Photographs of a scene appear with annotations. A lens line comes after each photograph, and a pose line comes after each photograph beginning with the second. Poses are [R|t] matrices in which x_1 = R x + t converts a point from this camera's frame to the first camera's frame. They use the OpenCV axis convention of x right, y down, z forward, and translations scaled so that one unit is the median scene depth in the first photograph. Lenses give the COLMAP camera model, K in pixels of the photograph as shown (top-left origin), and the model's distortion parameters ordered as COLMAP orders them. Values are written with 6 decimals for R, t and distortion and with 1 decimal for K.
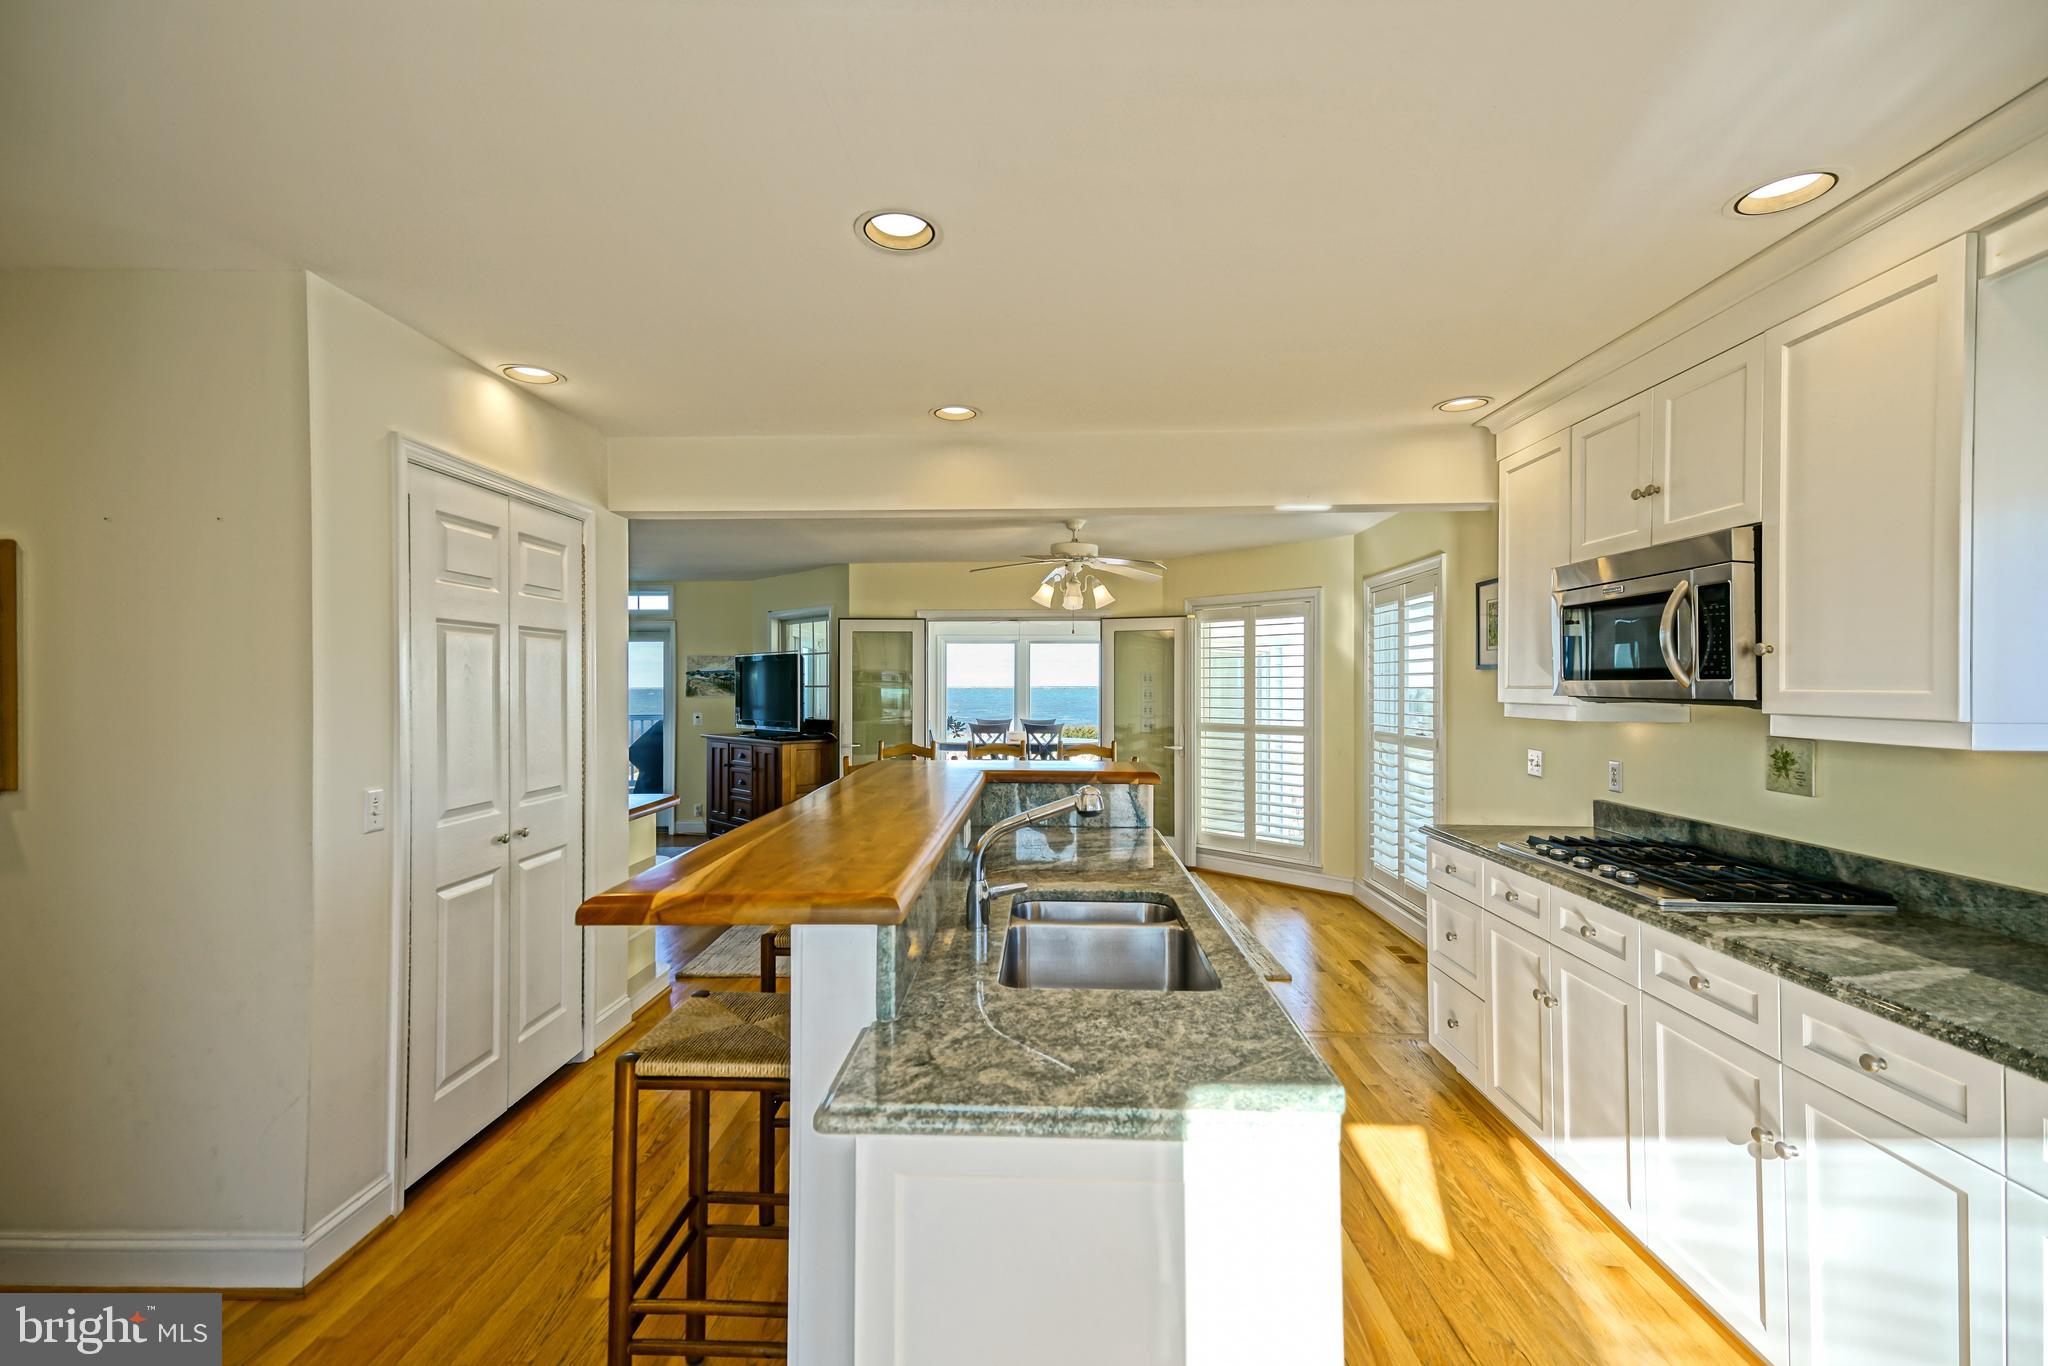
lens RADIAL K [[902.0, 0, 1013.0], [0, 902.0, 678.5], [0, 0, 1]] dist [0.036501, -0.001798]
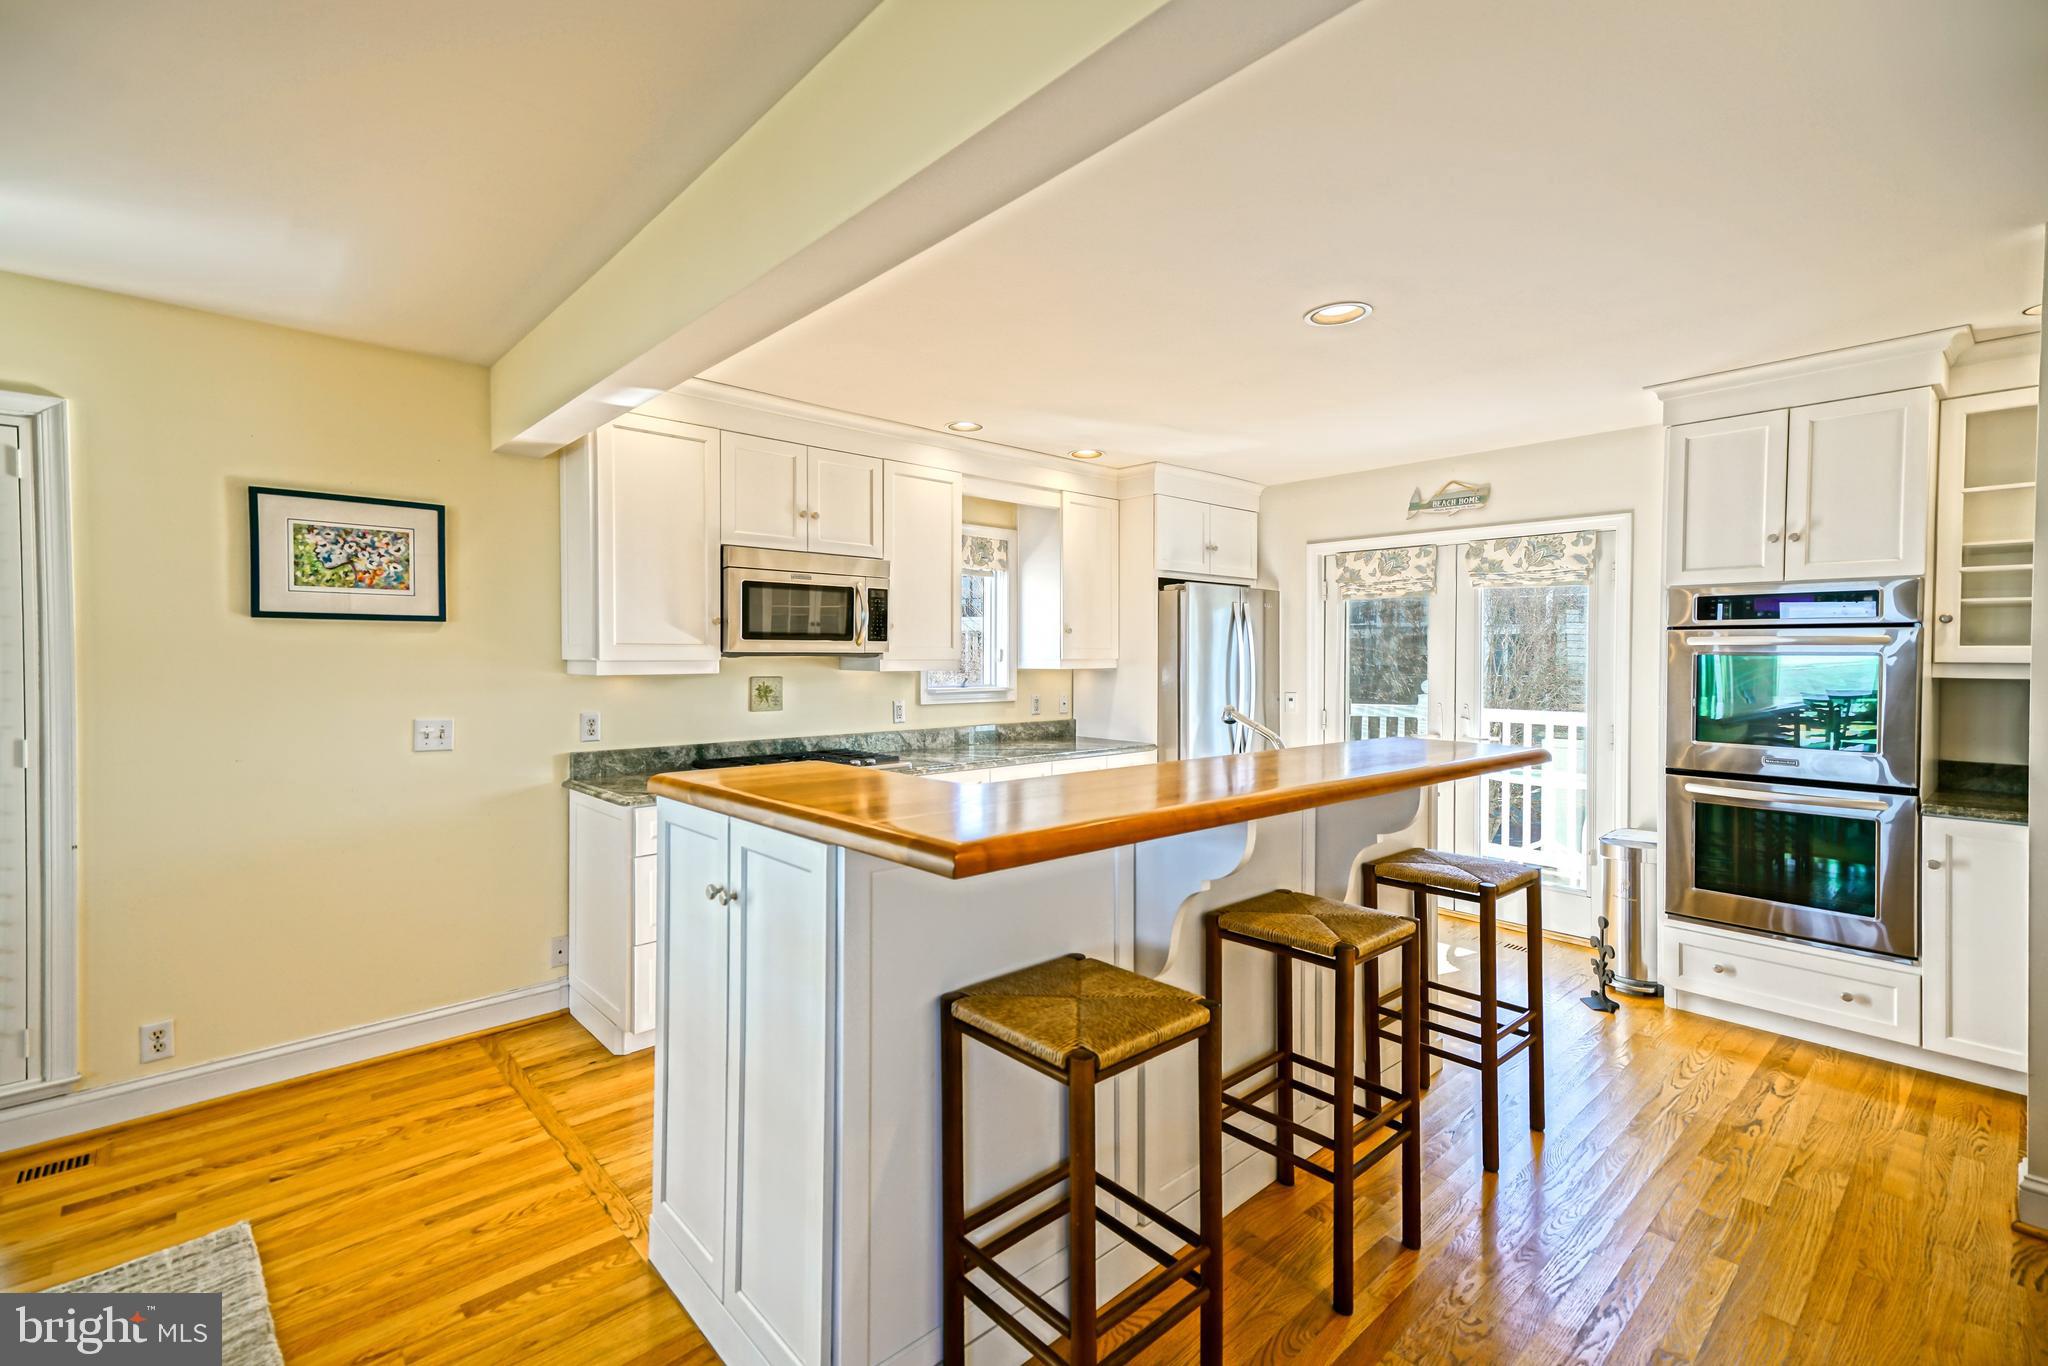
lens RADIAL K [[902.0, 0, 1010.6], [0, 902.0, 669.4], [0, 0, 1]] dist [0.036501, -0.001798]
pose [[-0.700346, -0.006997, 0.713769, -0.602453], [-0.000384, 0.999956, 0.009425, 0.035496], [-0.713803, 0.006326, -0.700318, 1.815614]]
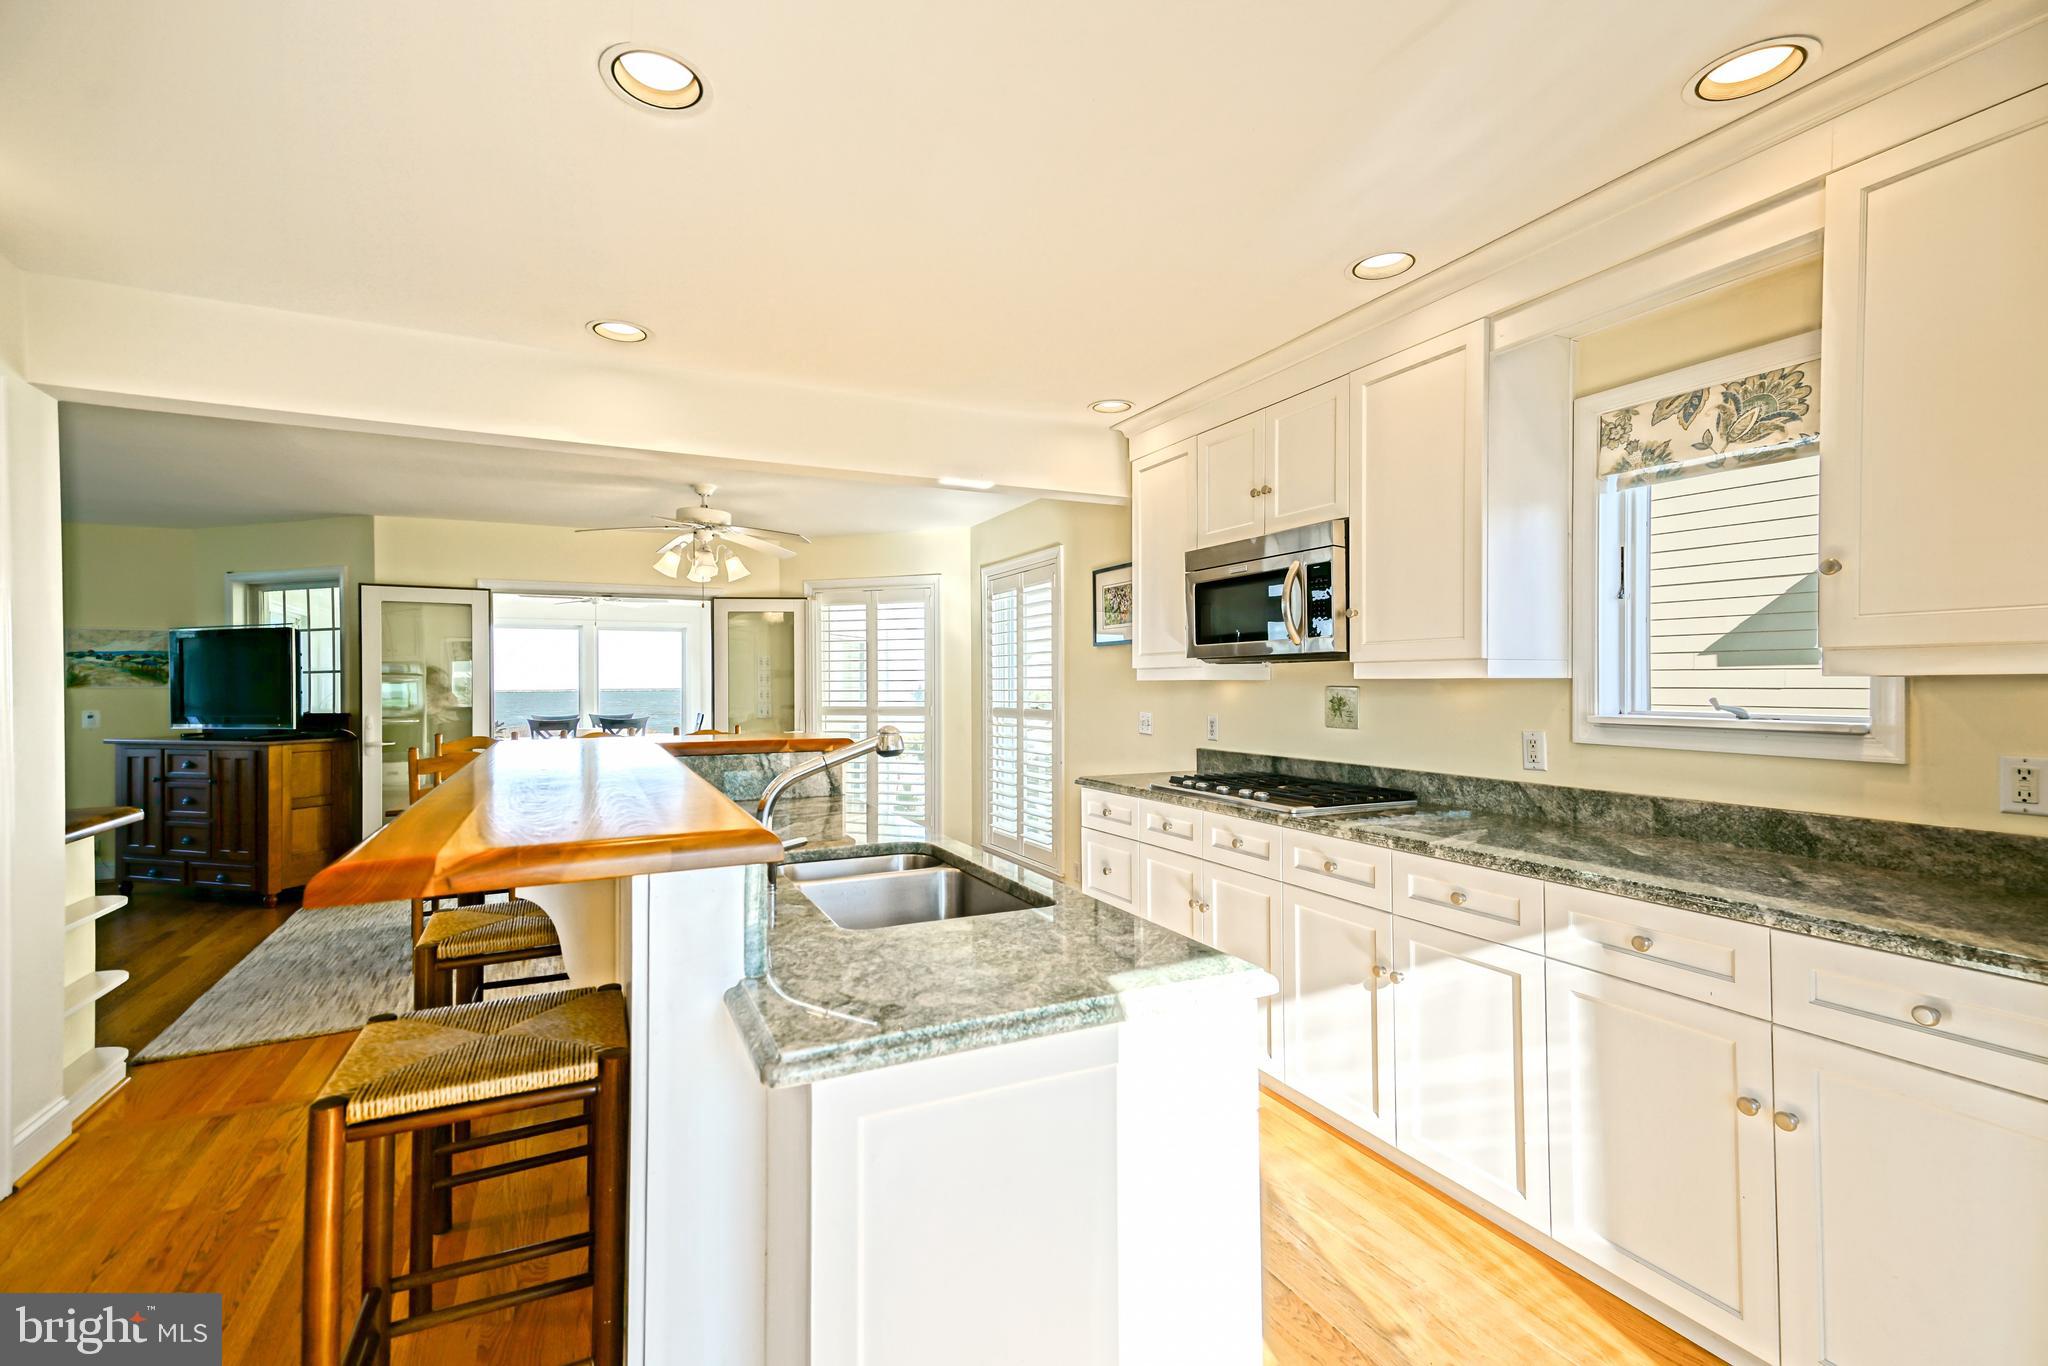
lens RADIAL K [[902.0, 0, 1012.0], [0, 902.0, 679.1], [0, 0, 1]] dist [0.036501, -0.001798]
pose [[0.884222, -0.000370, 0.467066, -0.190098], [0.000936, 0.999999, -0.000980, 0.054351], [-0.467065, 0.001304, 0.884222, 0.068323]]
